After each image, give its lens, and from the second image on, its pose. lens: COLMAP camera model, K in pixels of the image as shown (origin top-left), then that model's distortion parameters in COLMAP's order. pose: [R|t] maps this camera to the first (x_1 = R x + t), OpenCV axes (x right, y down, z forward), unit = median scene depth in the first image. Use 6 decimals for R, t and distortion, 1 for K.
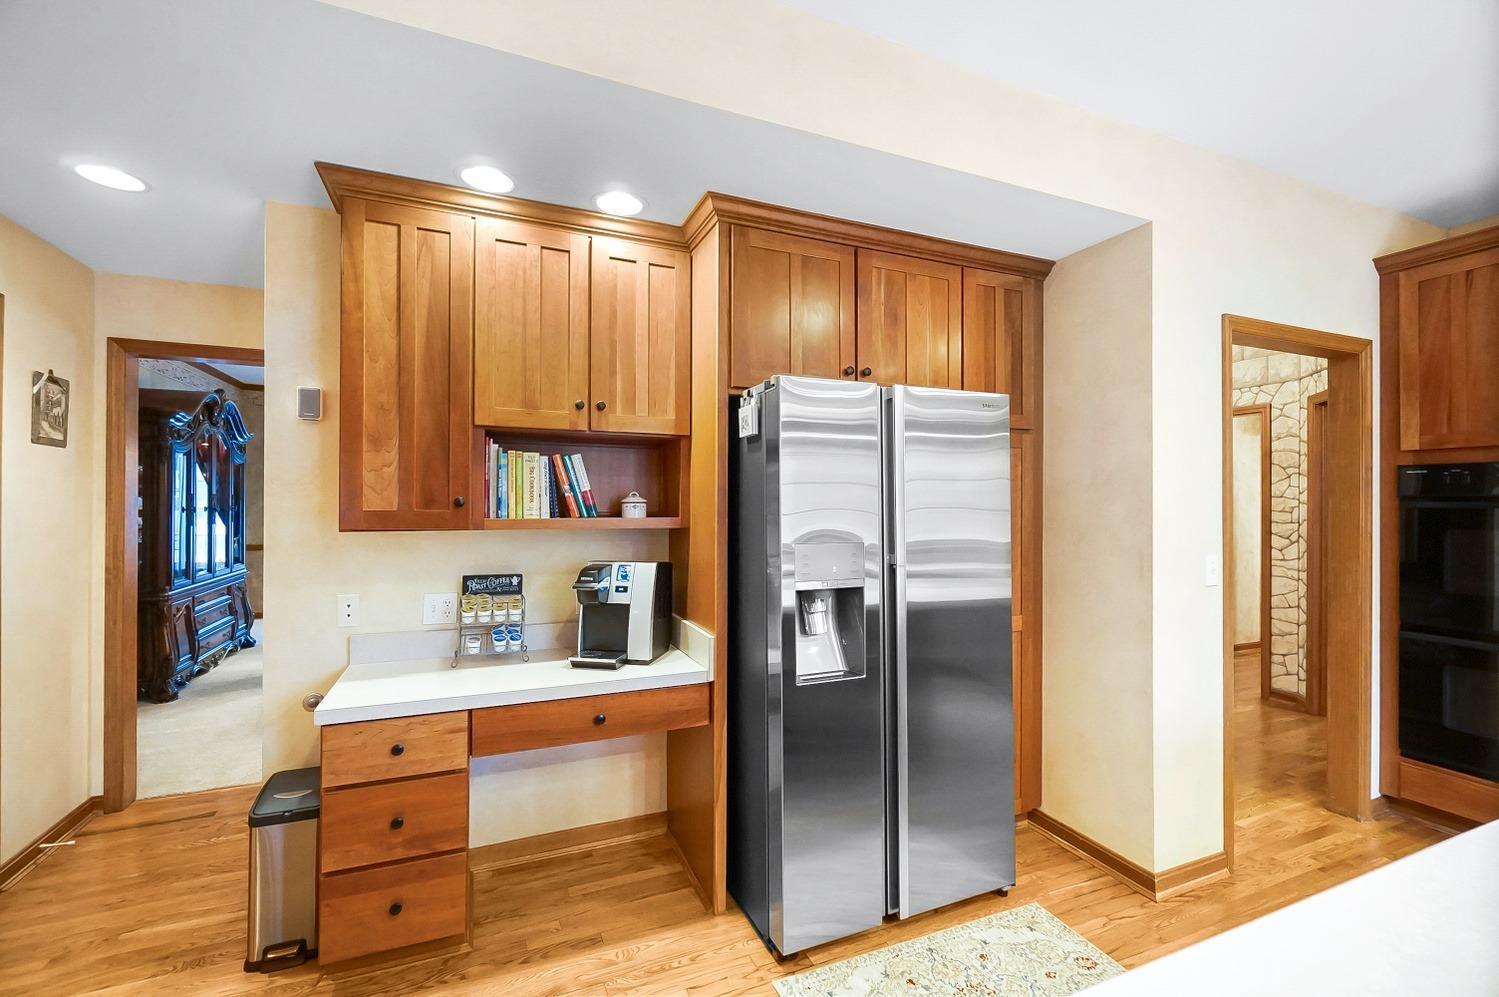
lens RADIAL K [[651.3, 0, 753.6], [0, 651.3, 501.6], [0, 0, 1]] dist [0.003231, 0.000162]
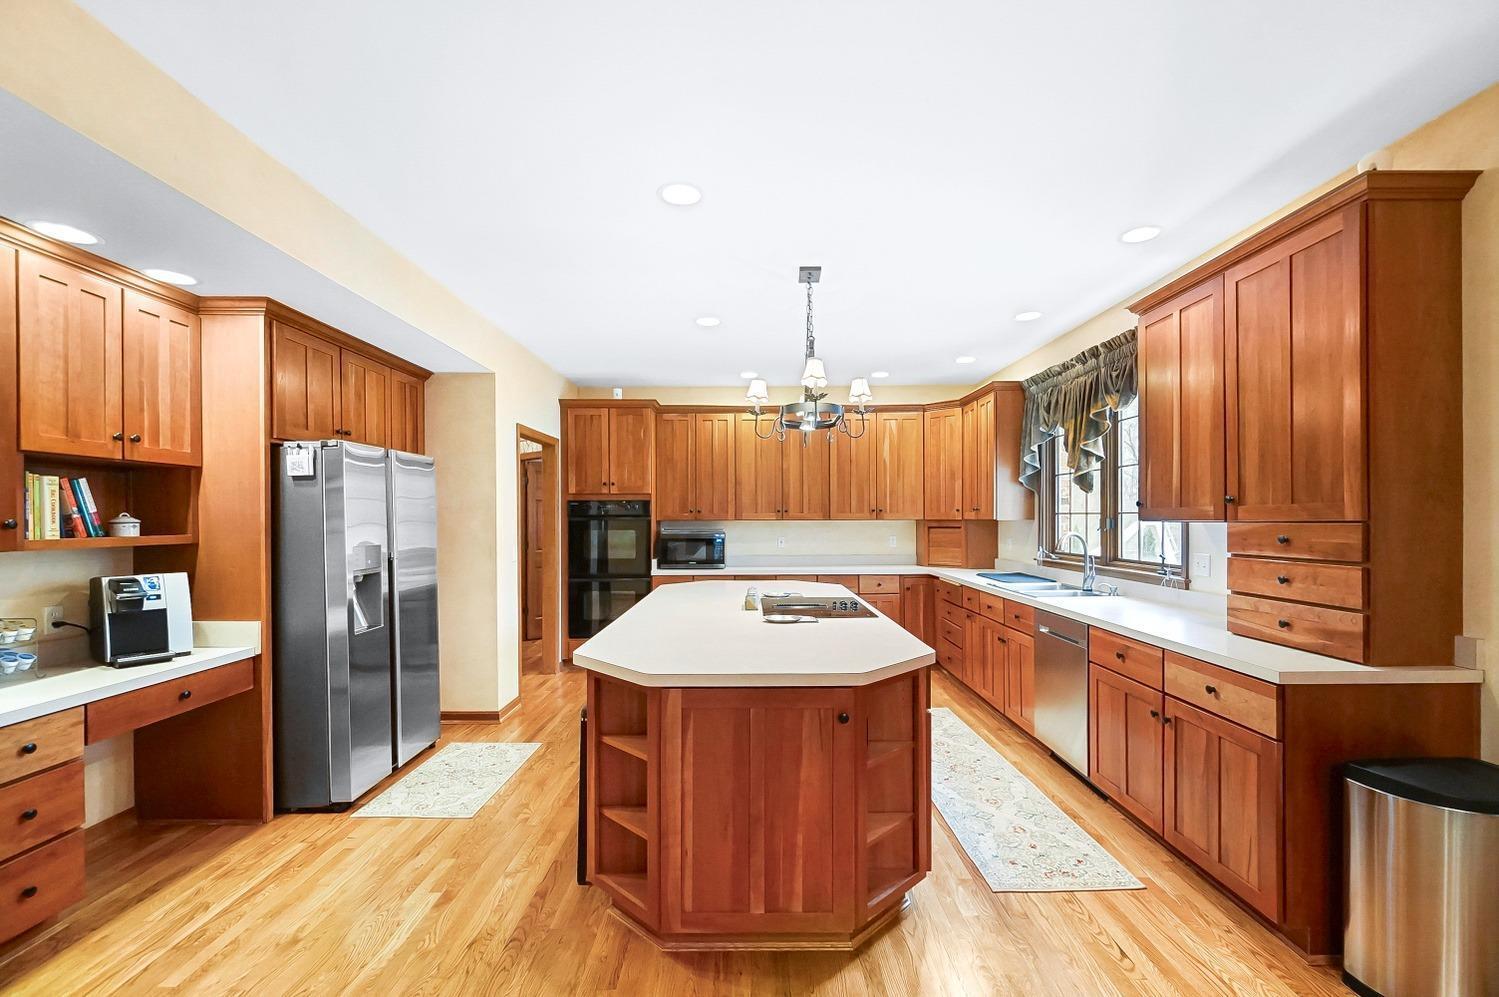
lens RADIAL K [[651.3, 0, 750.6], [0, 651.3, 511.8], [0, 0, 1]] dist [0.003231, 0.000162]
pose [[0.395326, 0.002329, 0.918538, -0.858967], [0.004009, 0.999983, -0.004262, -0.009119], [-0.918532, 0.005367, 0.395309, -0.447079]]
